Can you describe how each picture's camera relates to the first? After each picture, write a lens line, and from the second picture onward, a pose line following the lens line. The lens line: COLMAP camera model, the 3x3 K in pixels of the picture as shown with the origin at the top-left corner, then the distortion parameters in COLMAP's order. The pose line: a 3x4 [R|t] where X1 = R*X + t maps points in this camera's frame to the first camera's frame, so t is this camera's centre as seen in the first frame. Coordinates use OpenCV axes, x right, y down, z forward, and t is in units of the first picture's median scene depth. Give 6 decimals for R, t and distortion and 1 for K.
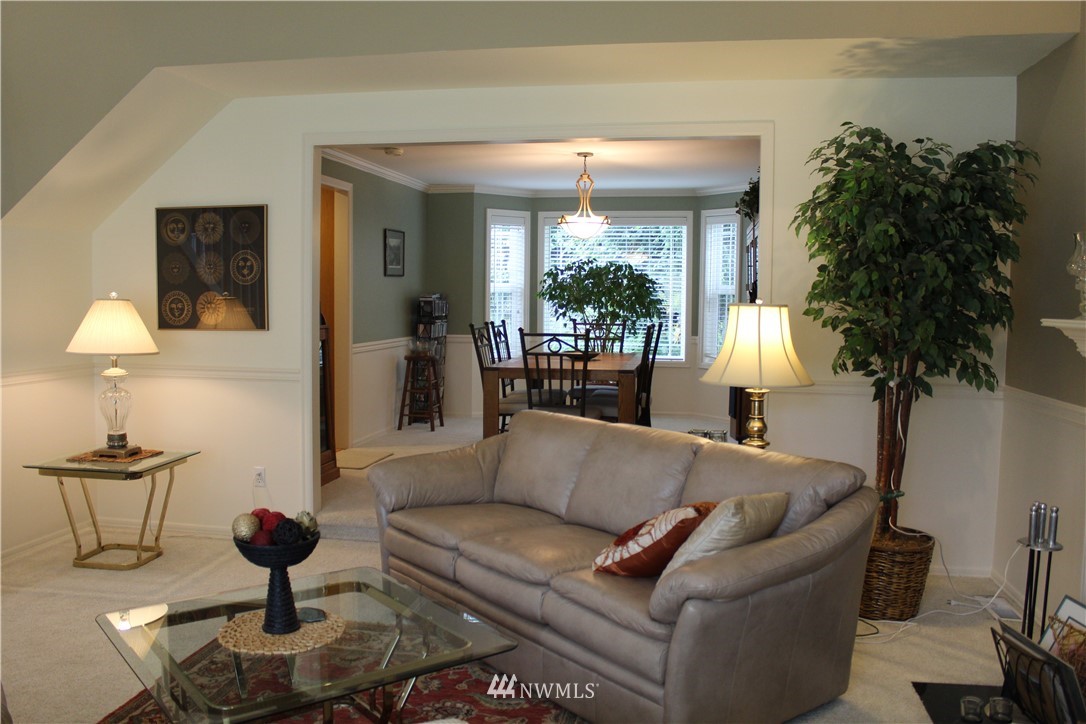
lens RADIAL K [[911.6, 0, 546.2], [0, 911.6, 378.9], [0, 0, 1]] dist [-0.156897, 0.145129]
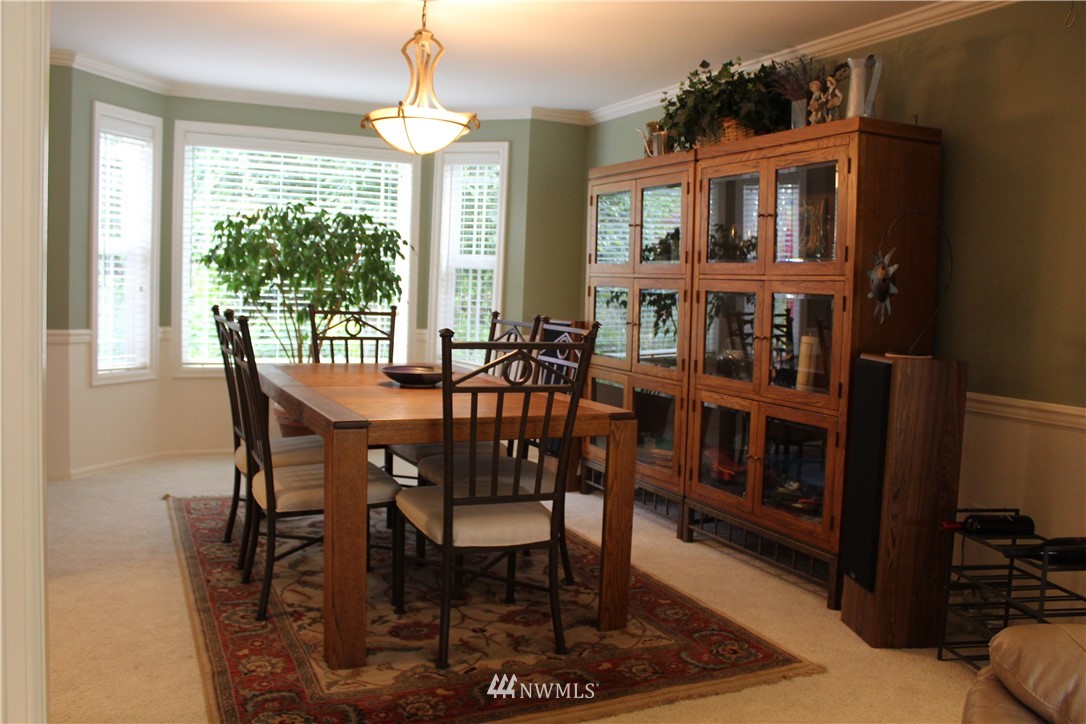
lens RADIAL K [[911.6, 0, 546.2], [0, 911.6, 378.9], [0, 0, 1]] dist [-0.156897, 0.145129]
pose [[0.825371, -0.032528, 0.563654, -0.143430], [0.020405, 0.999405, 0.027795, -0.027697], [-0.564222, -0.011440, 0.825544, 0.399182]]
